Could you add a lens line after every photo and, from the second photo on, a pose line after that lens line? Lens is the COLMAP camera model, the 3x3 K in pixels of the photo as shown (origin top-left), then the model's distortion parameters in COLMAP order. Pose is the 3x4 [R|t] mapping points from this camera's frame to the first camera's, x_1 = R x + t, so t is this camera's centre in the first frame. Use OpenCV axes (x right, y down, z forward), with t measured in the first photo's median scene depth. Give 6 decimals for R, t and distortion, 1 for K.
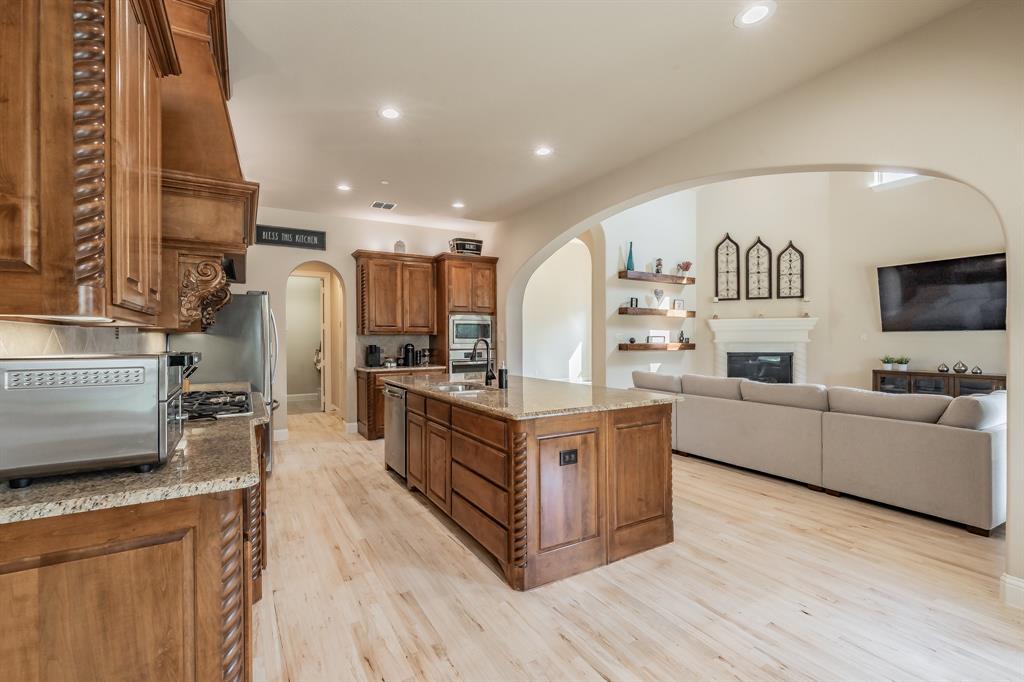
lens RADIAL K [[452.0, 0, 507.1], [0, 452.0, 342.3], [0, 0, 1]] dist [0.004283, -0.000191]
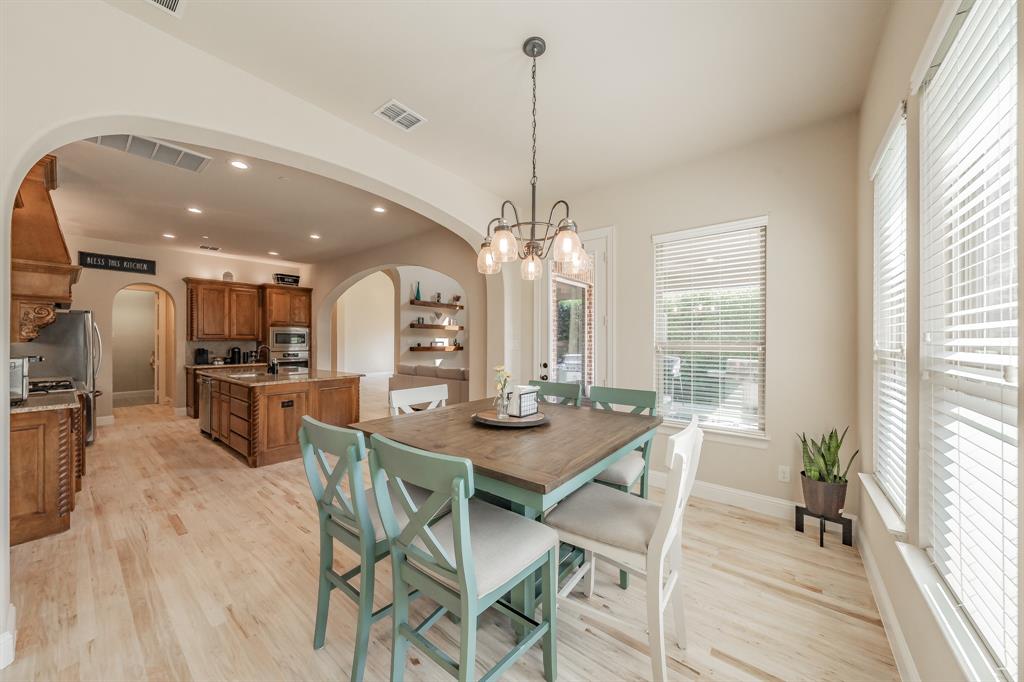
lens RADIAL K [[347.4, 0, 521.2], [0, 347.4, 341.3], [0, 0, 1]] dist [-0.002633, 0.000091]
pose [[0.920807, 0.005850, 0.389976, 0.170354], [-0.002712, 0.999959, -0.008597, -0.008400], [-0.390010, 0.006859, 0.920785, -0.307321]]
